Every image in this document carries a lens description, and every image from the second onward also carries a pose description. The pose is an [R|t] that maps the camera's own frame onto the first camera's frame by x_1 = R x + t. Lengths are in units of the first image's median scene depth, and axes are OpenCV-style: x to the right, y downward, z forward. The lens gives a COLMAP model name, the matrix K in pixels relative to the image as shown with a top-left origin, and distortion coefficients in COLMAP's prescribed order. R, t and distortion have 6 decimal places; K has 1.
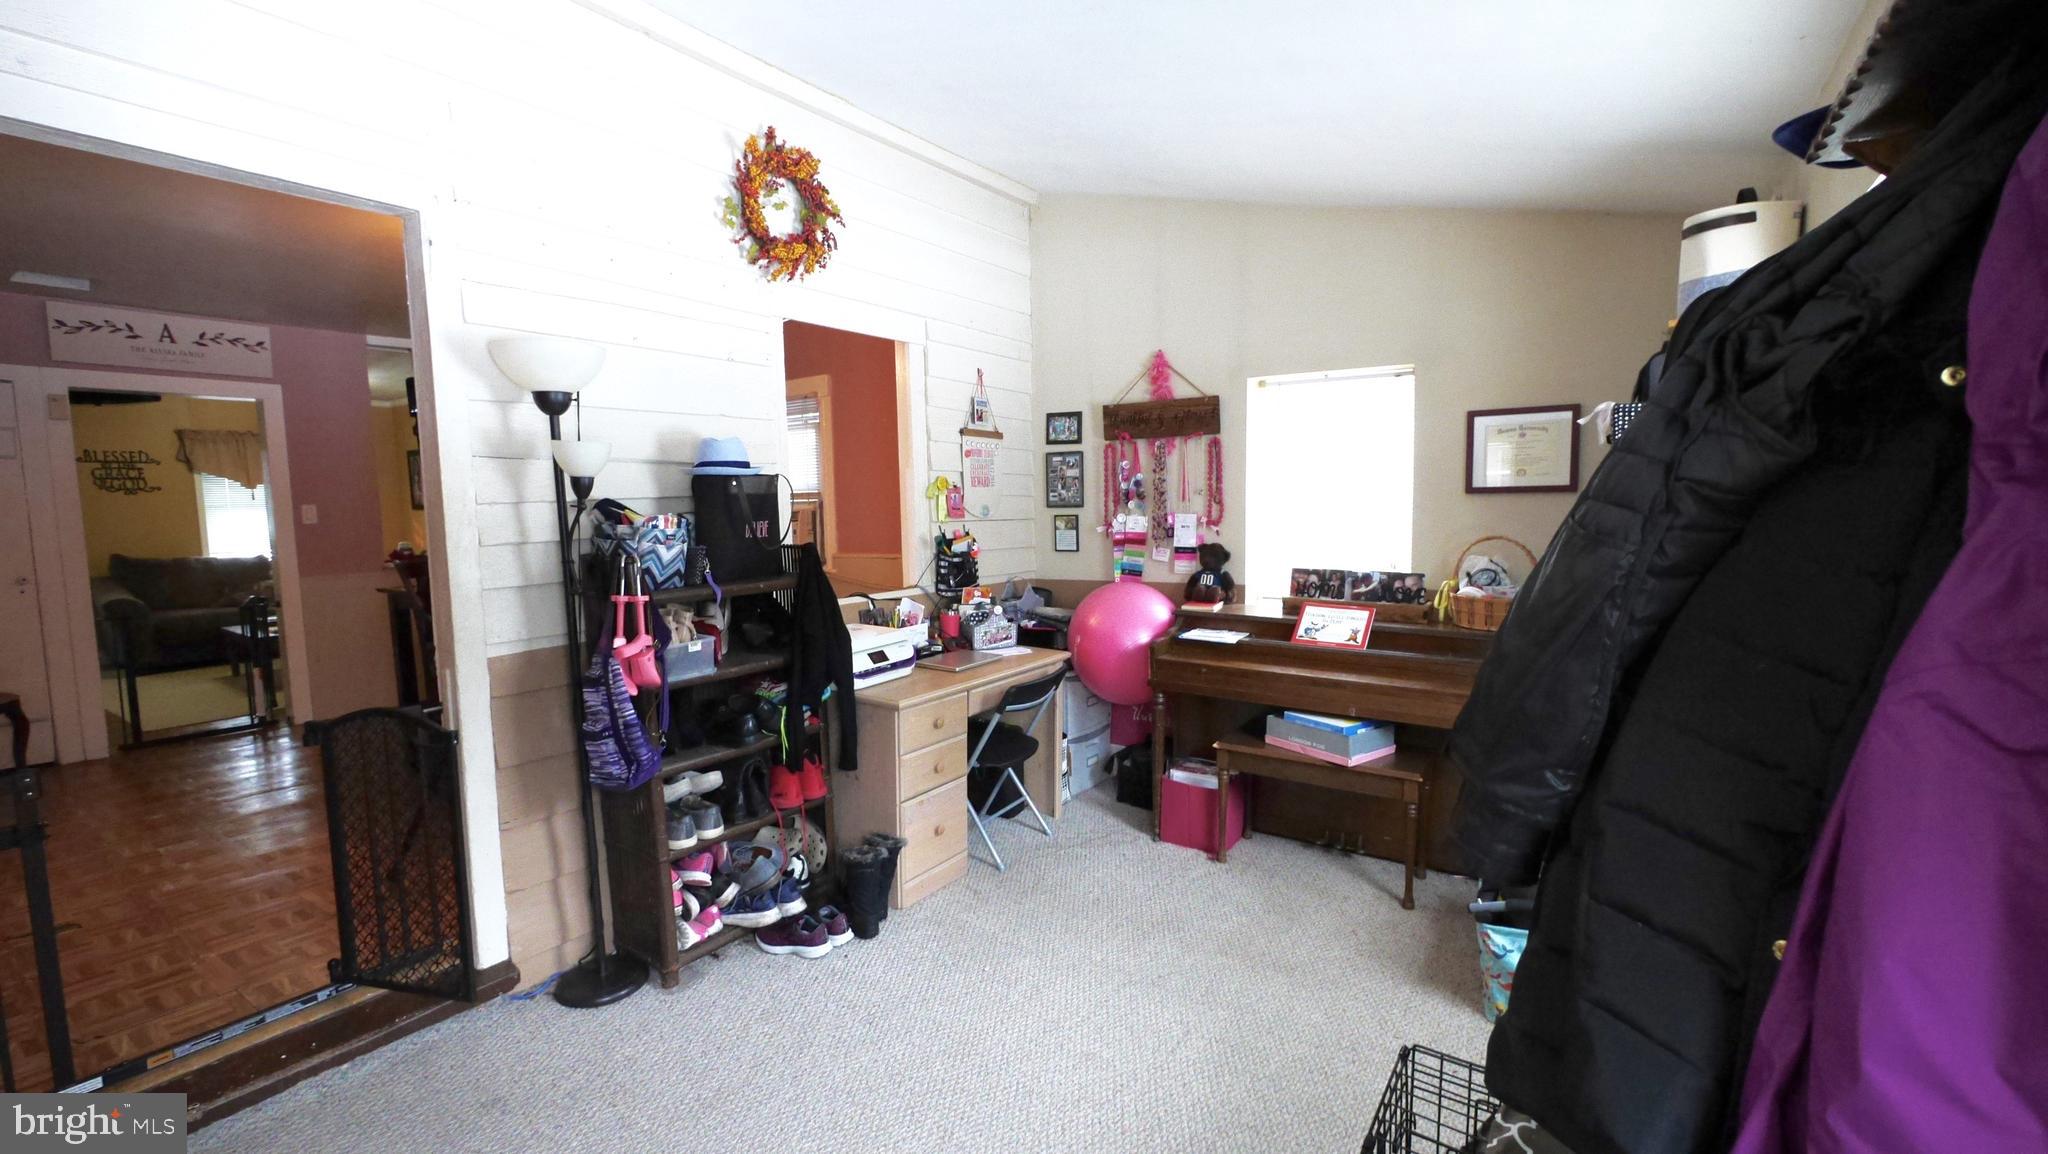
lens RADIAL K [[864.2, 0, 1022.6], [0, 864.2, 582.9], [0, 0, 1]] dist [-0.008055, 0.001309]
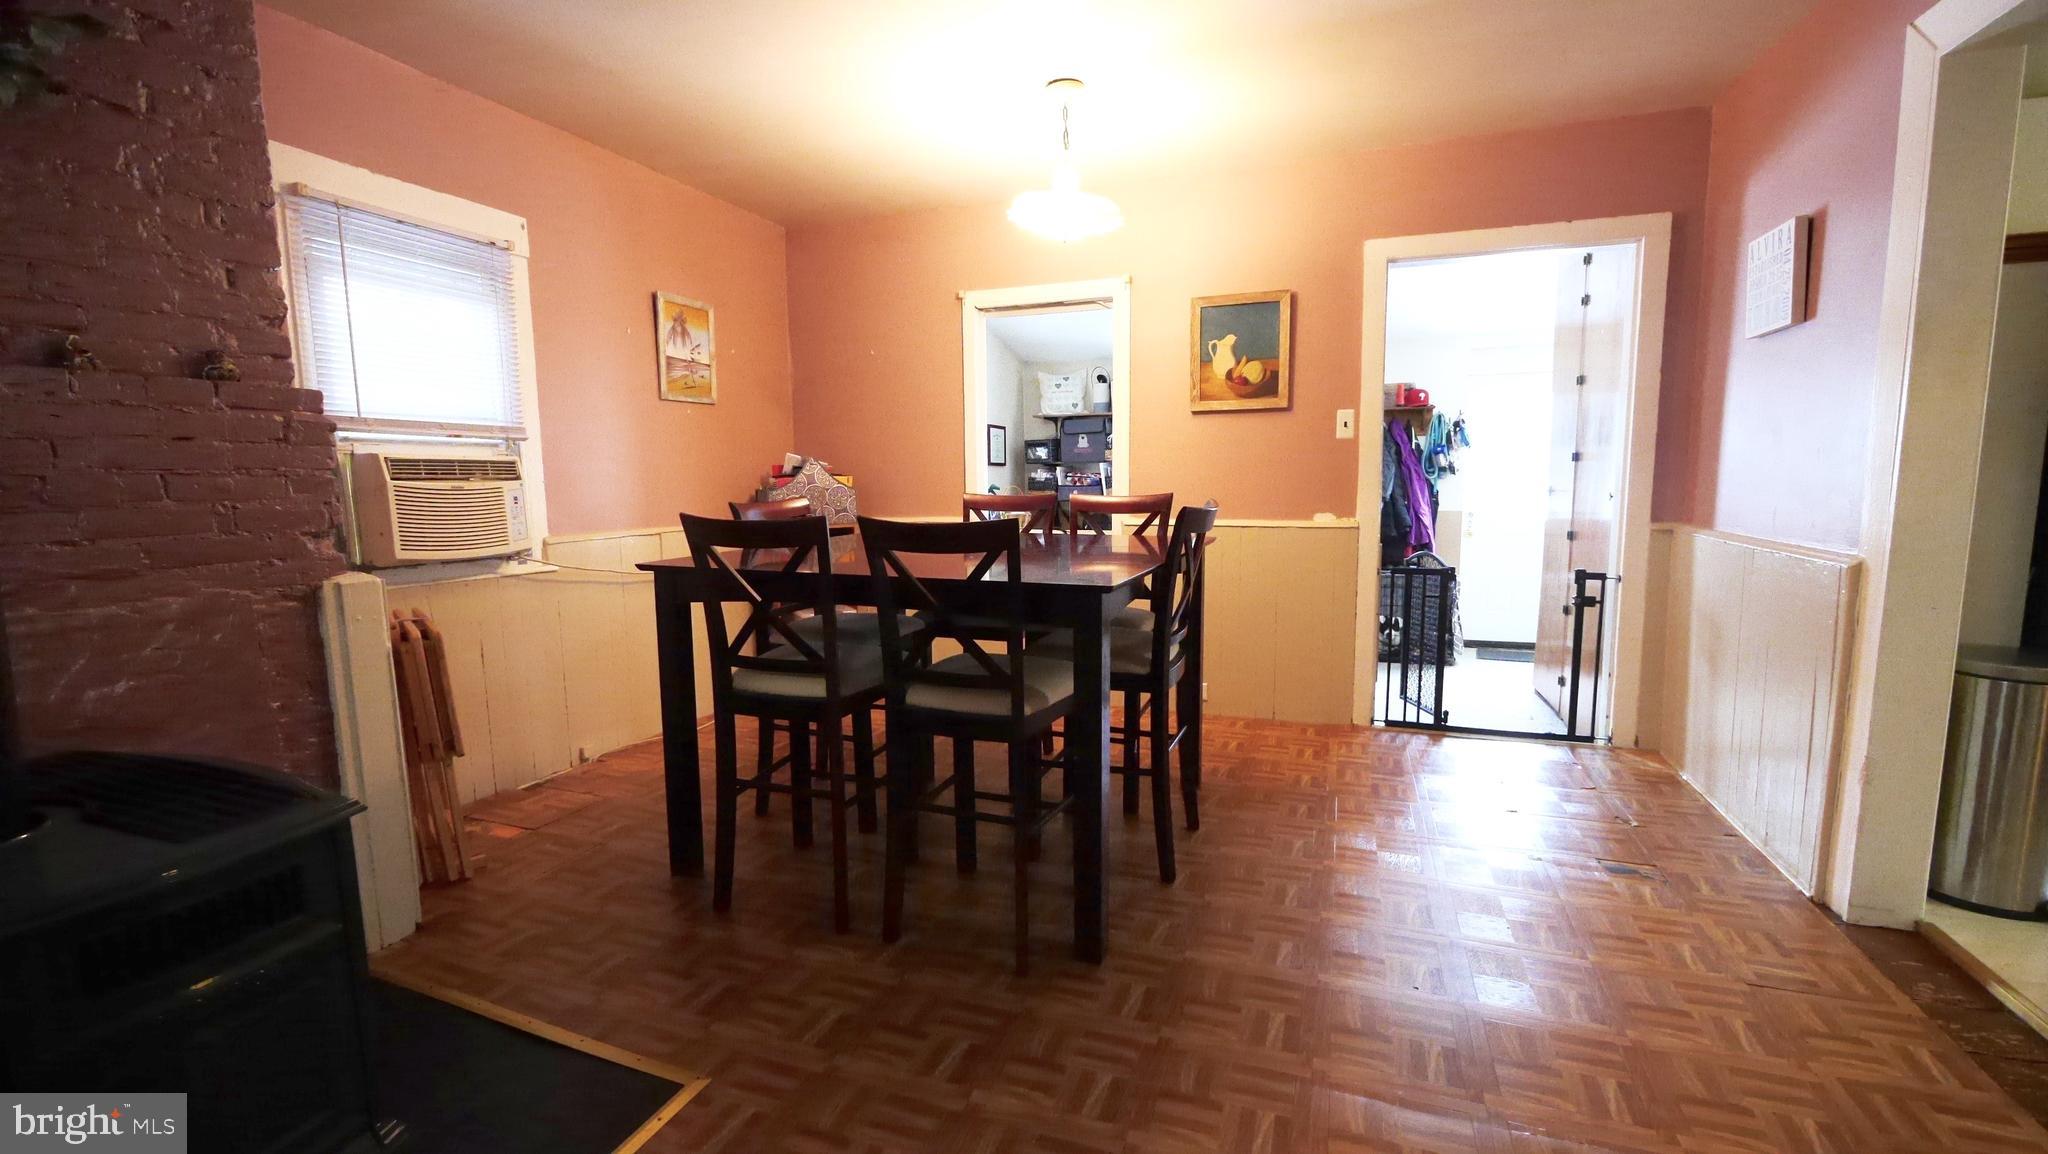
lens RADIAL K [[864.2, 0, 1021.6], [0, 864.2, 568.5], [0, 0, 1]] dist [-0.008055, 0.001309]
pose [[-0.244438, -0.073777, 0.966854, -1.208289], [0.108605, 0.988744, 0.102905, -0.056844], [-0.963564, 0.130159, -0.233674, 1.199432]]
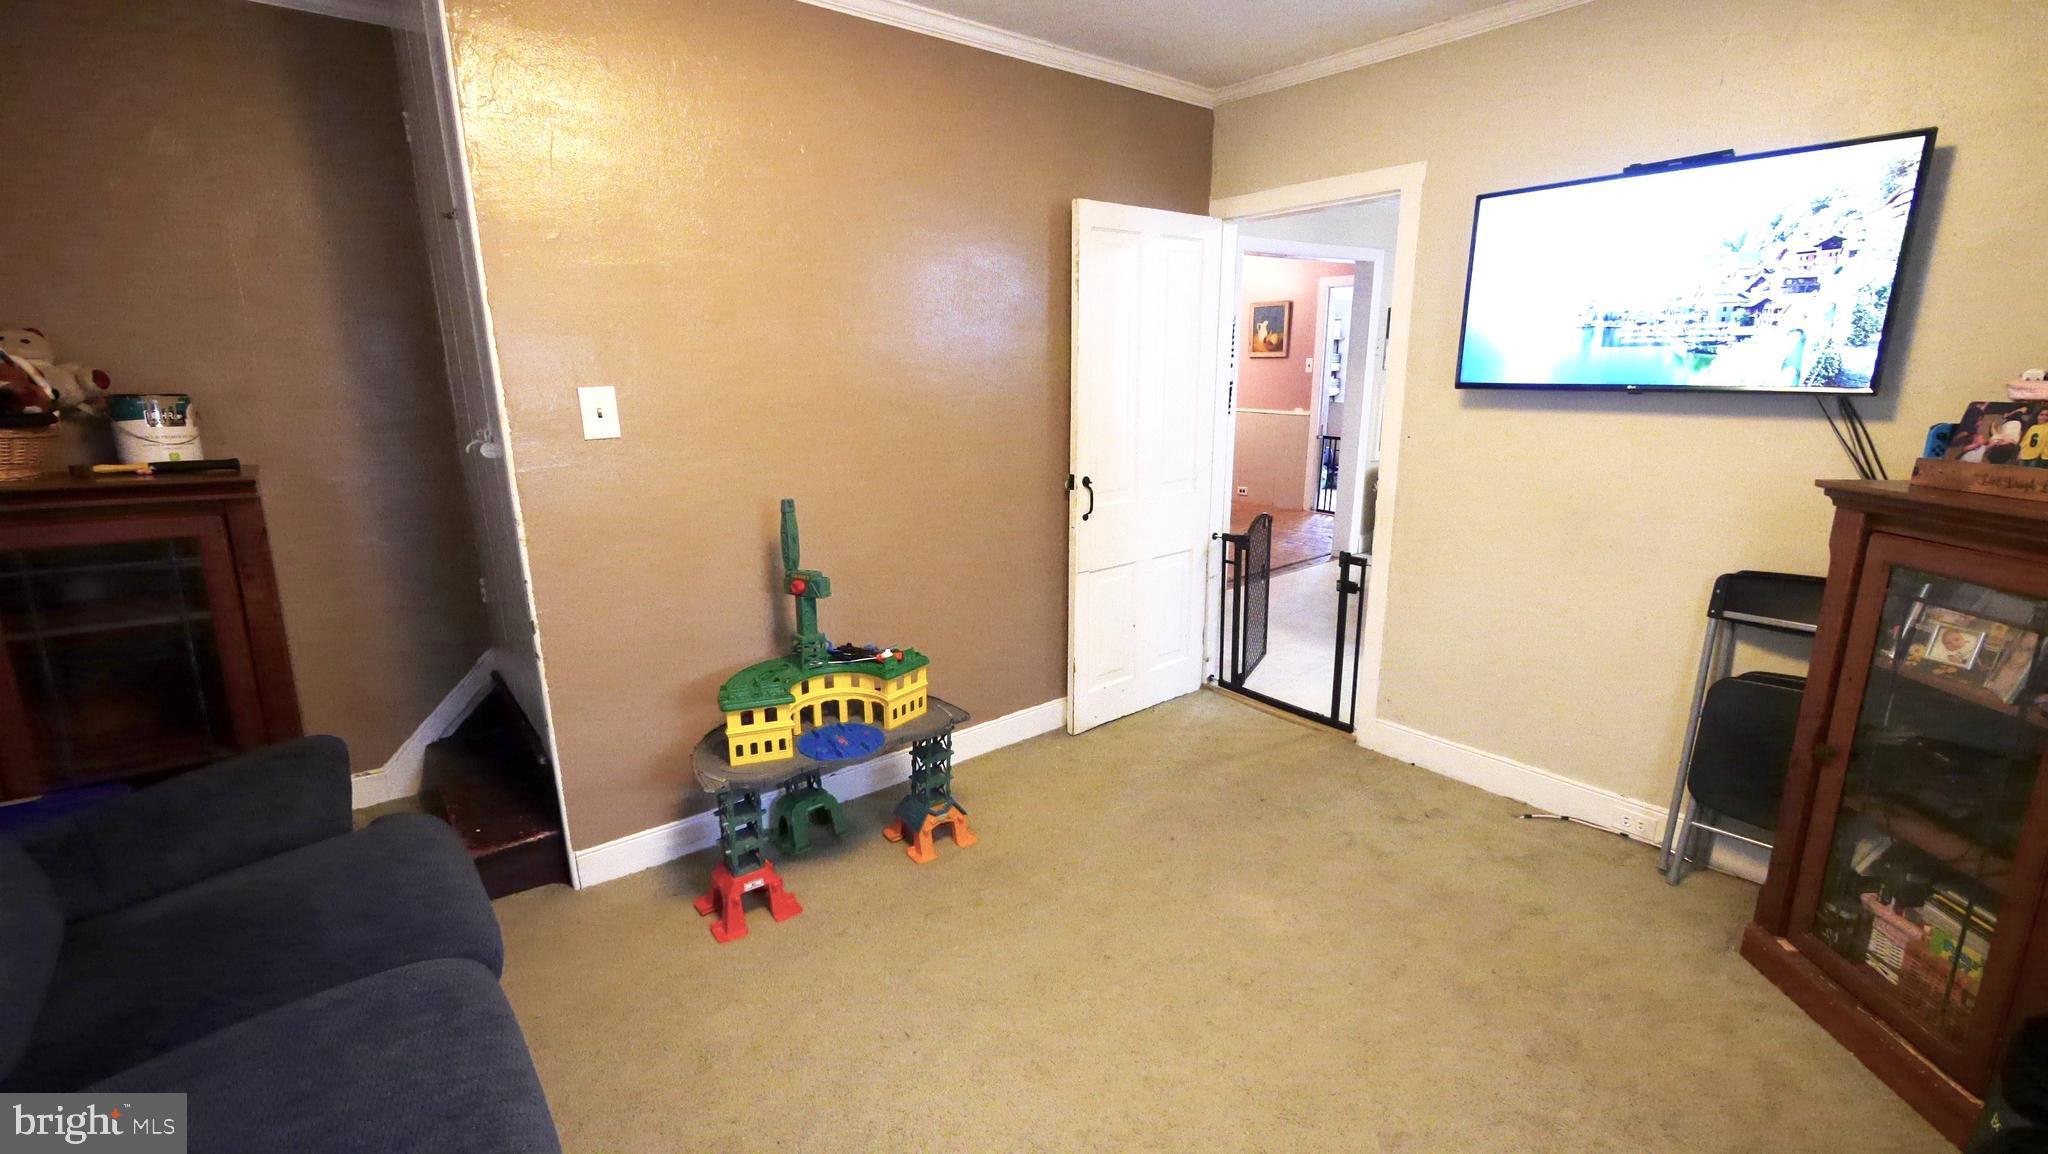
lens RADIAL K [[864.2, 0, 1027.0], [0, 864.2, 580.7], [0, 0, 1]] dist [-0.008055, 0.001309]
pose [[0.293719, -0.217683, 0.930776, -2.524556], [0.086114, 0.975791, 0.201036, -0.049479], [-0.952005, 0.021105, 0.305354, 0.638447]]
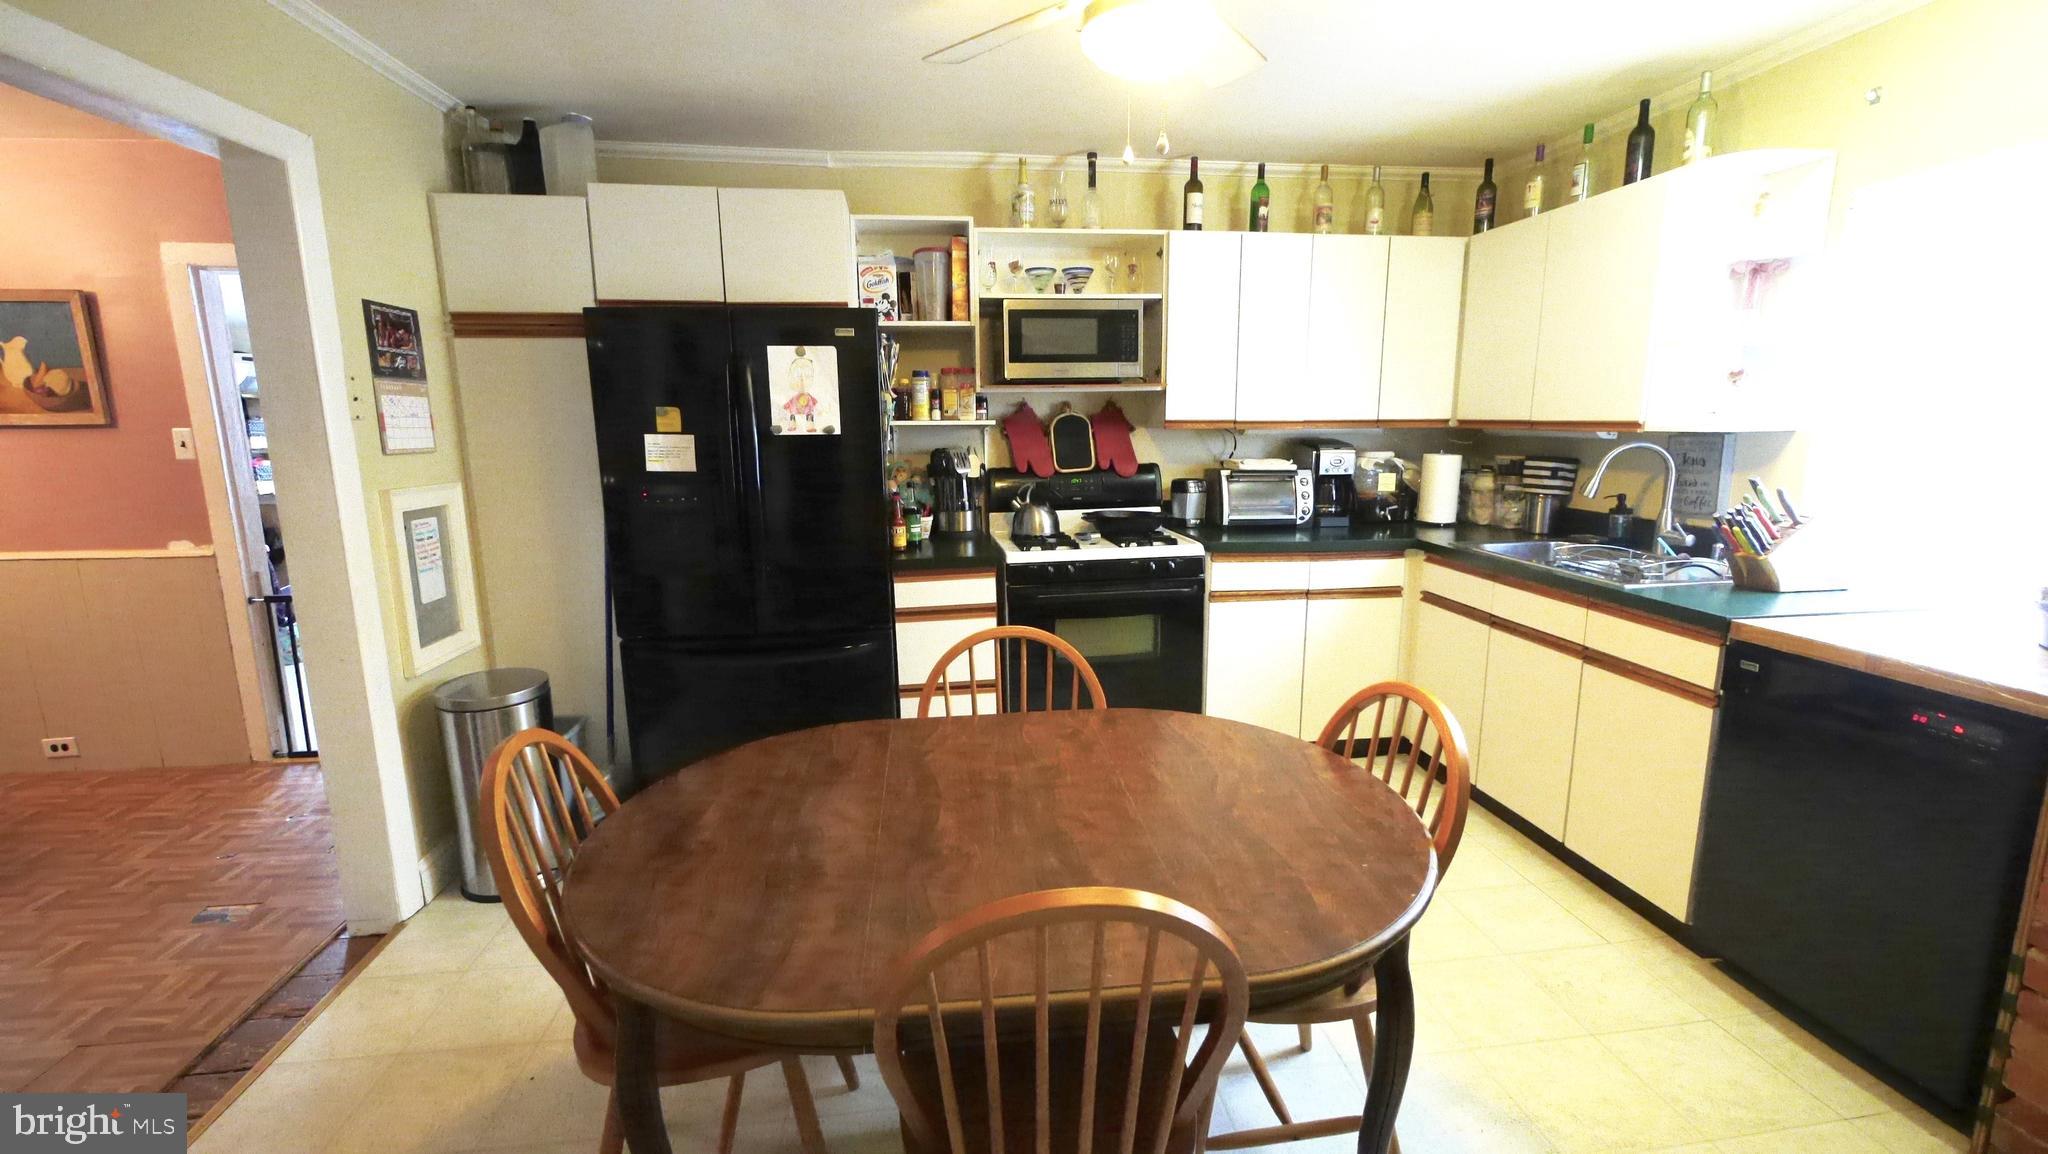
lens RADIAL K [[864.2, 0, 1023.1], [0, 864.2, 581.7], [0, 0, 1]] dist [-0.008055, 0.001309]
pose [[-0.660213, -0.112387, 0.742623, -1.580382], [0.089337, 0.969972, 0.226216, -0.062995], [-0.745747, 0.215695, -0.630347, 0.560827]]
